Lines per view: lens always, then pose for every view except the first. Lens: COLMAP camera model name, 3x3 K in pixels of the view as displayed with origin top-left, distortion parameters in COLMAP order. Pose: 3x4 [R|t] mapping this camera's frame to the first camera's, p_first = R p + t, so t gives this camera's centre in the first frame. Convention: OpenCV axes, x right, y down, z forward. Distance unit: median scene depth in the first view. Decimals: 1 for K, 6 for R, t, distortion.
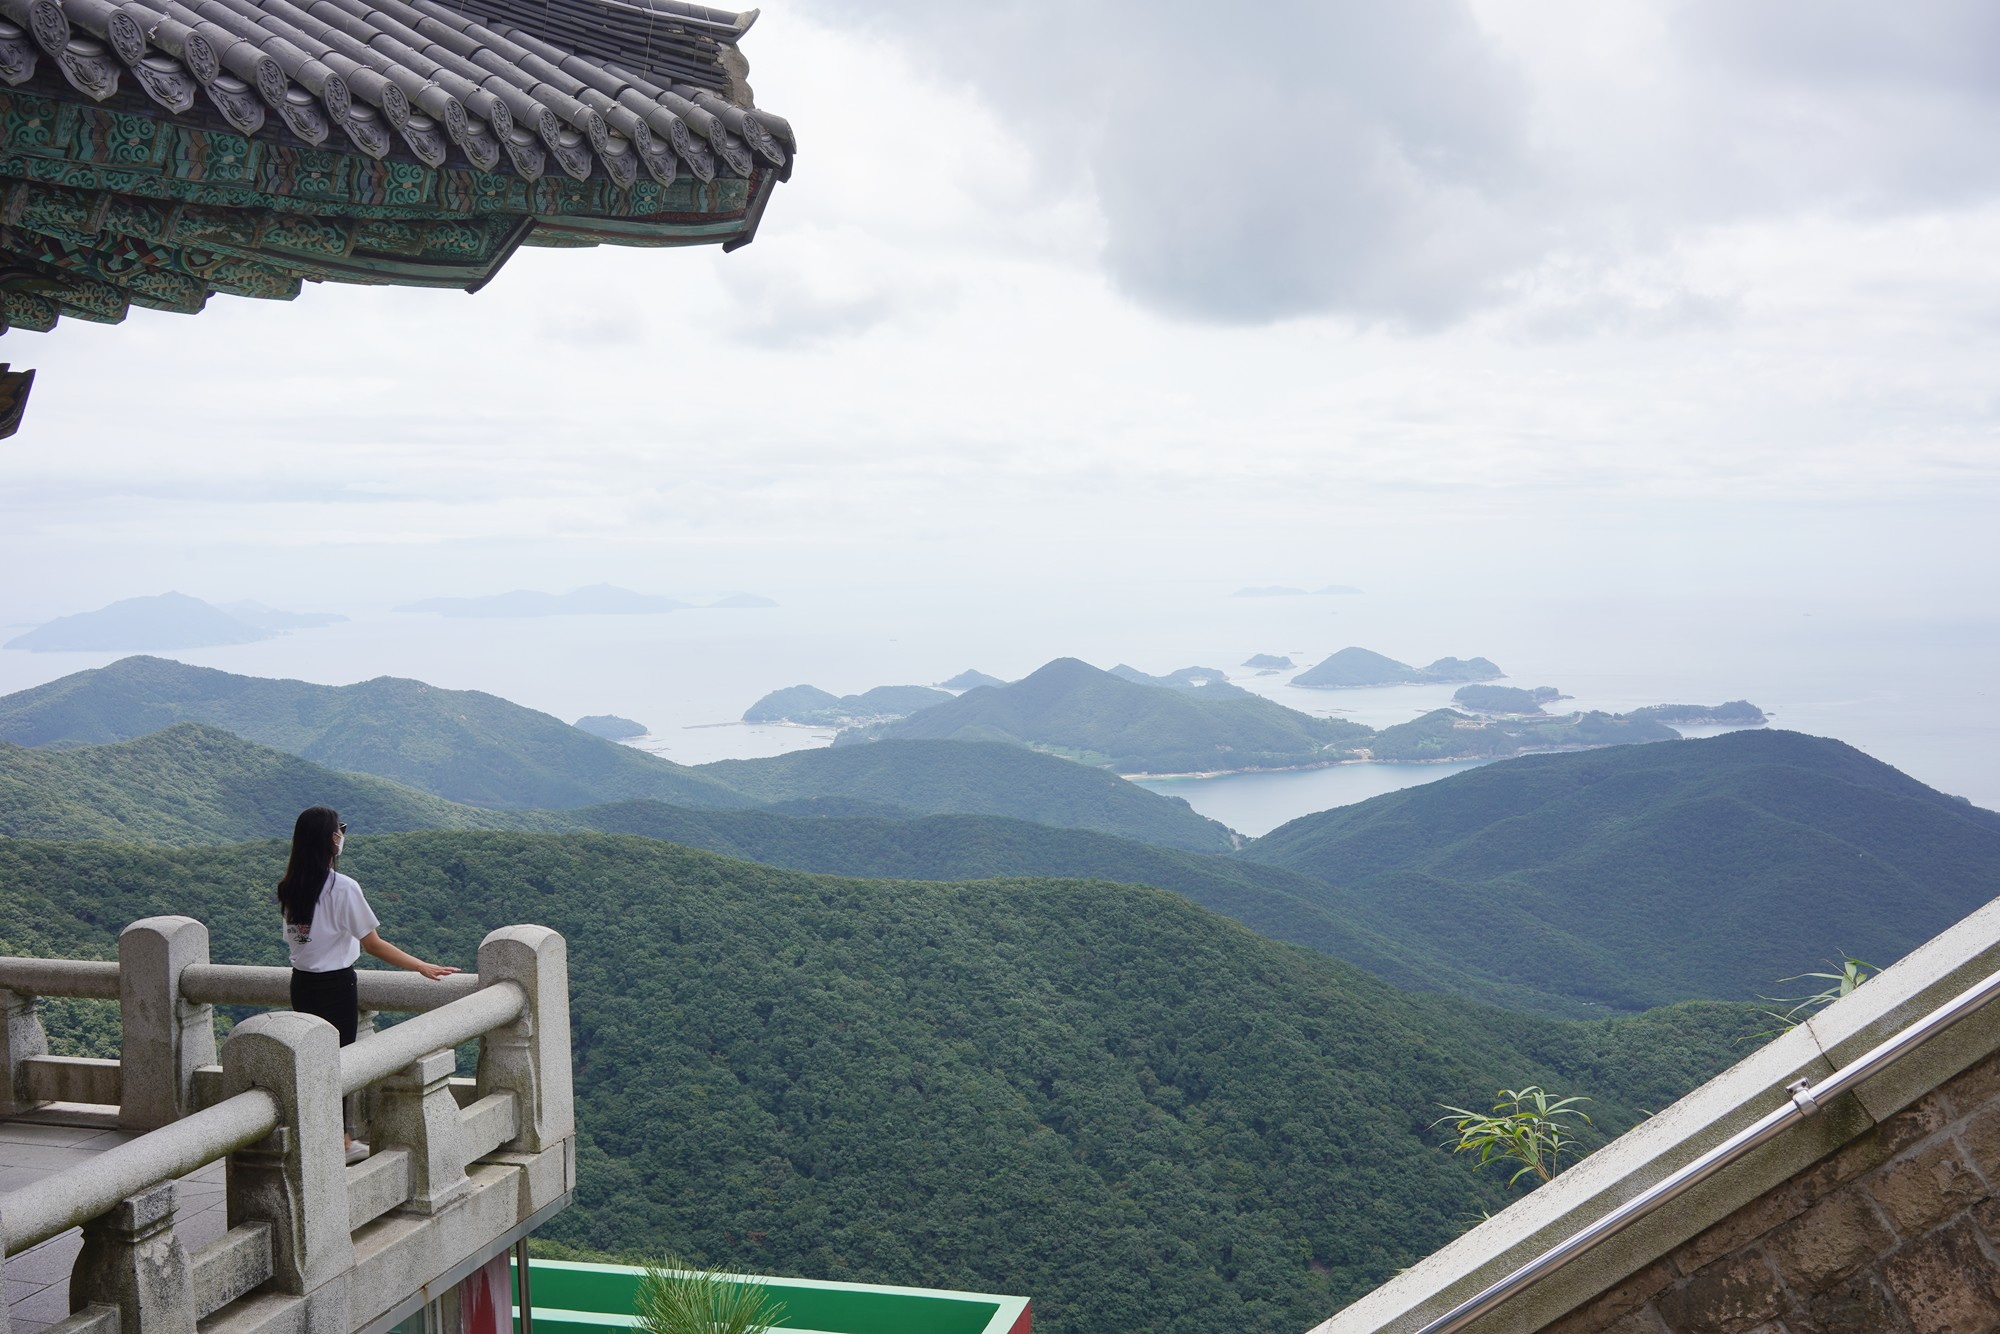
lens RADIAL K [[2014.9, 0, 993.9], [0, 2014.9, 685.7], [0, 0, 1]] dist [0.053585, -0.234787]
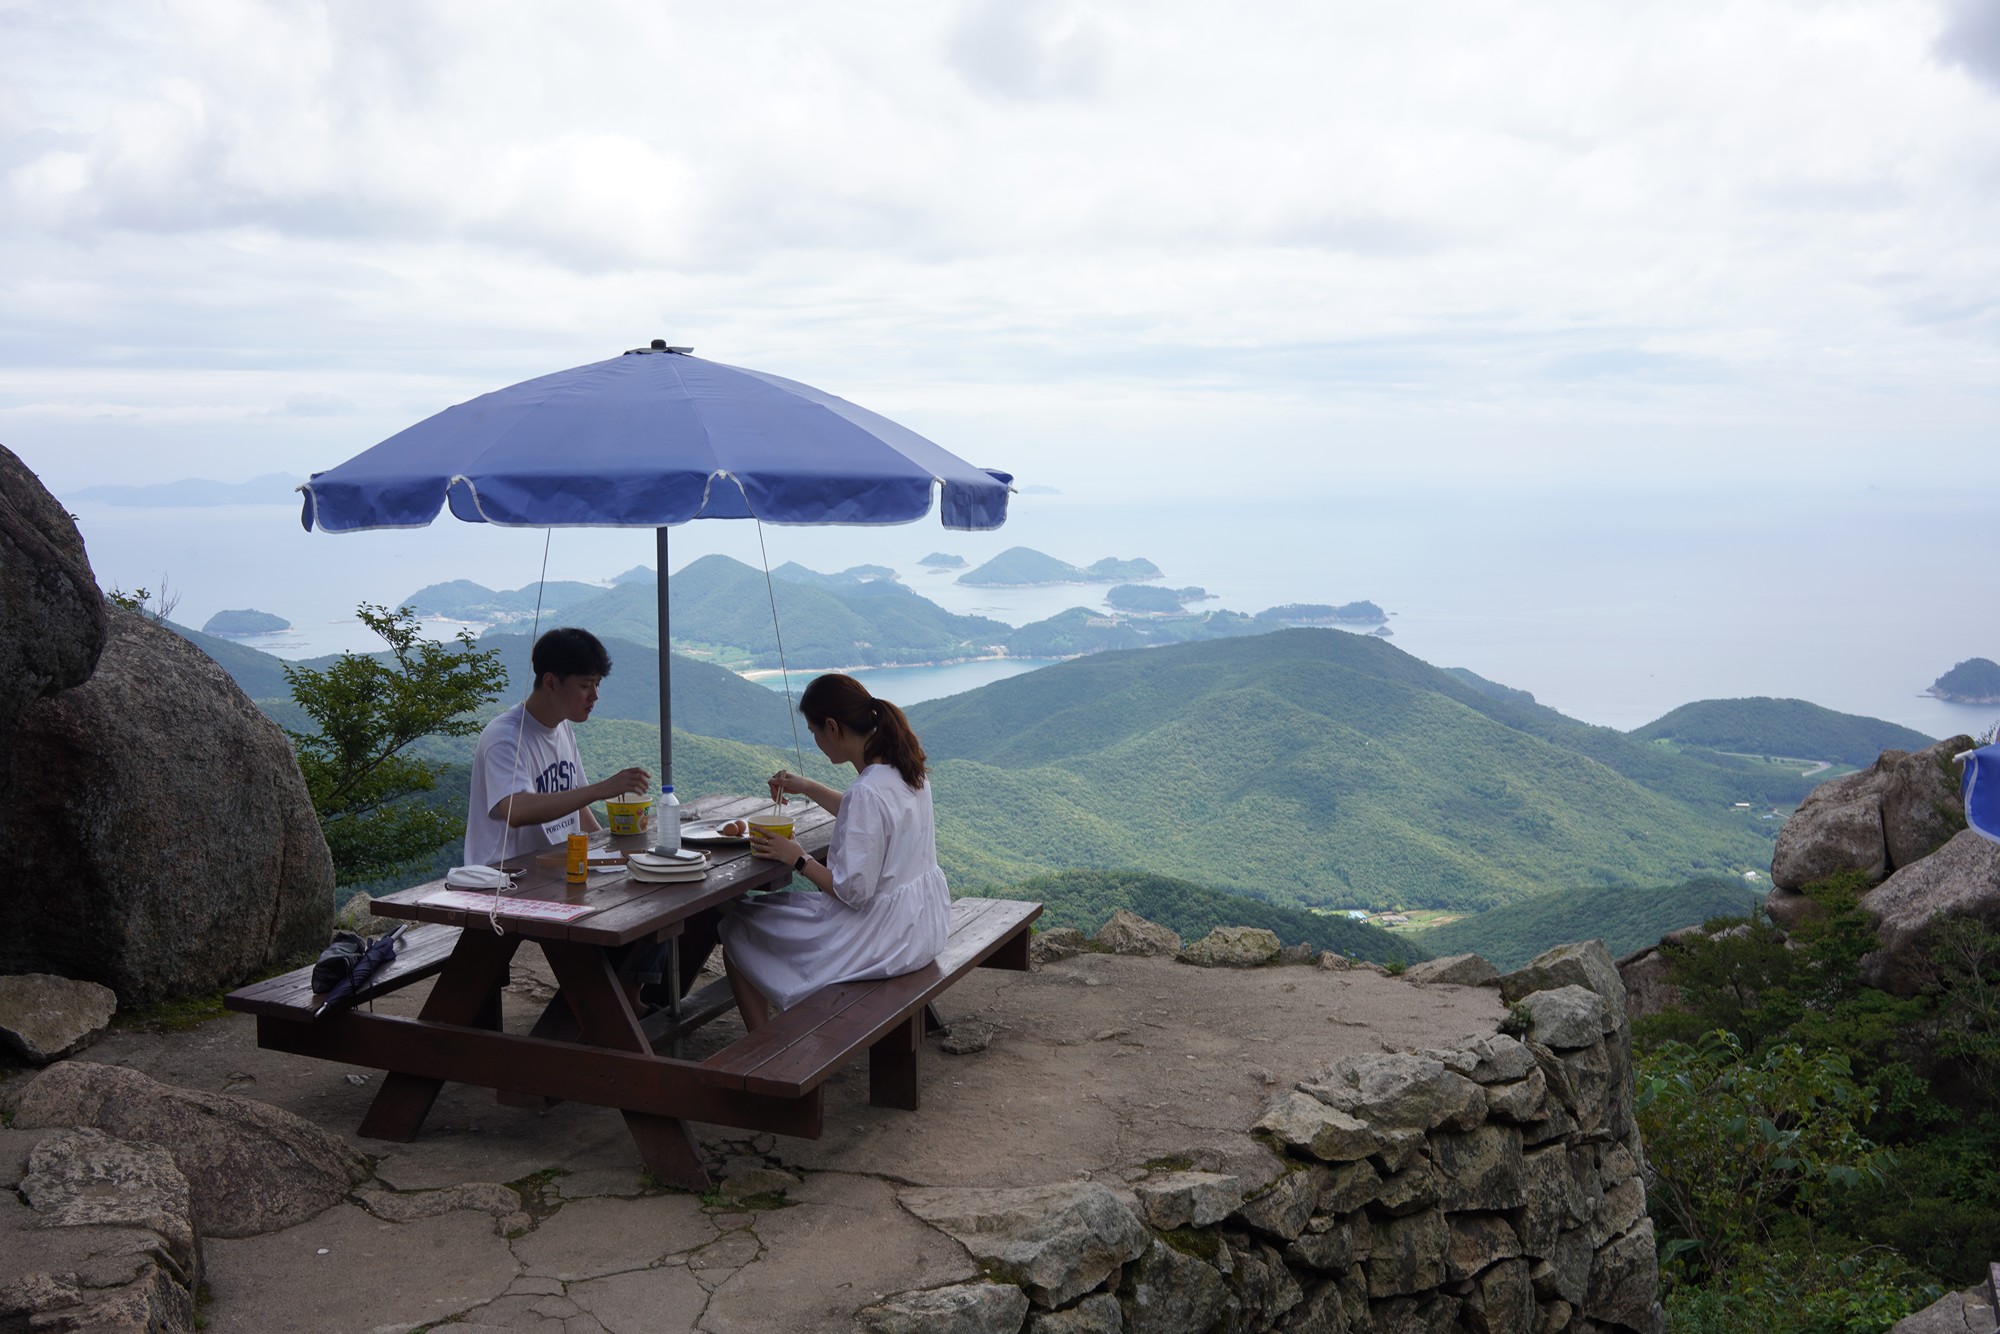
lens RADIAL K [[2016.7, 0, 995.6], [0, 2016.7, 677.7], [0, 0, 1]] dist [0.049743, -0.221206]
pose [[0.990642, 0.000367, 0.136485, 0.213203], [-0.006758, 0.998902, 0.046367, -0.000897], [-0.136318, -0.046855, 0.989556, -0.123053]]
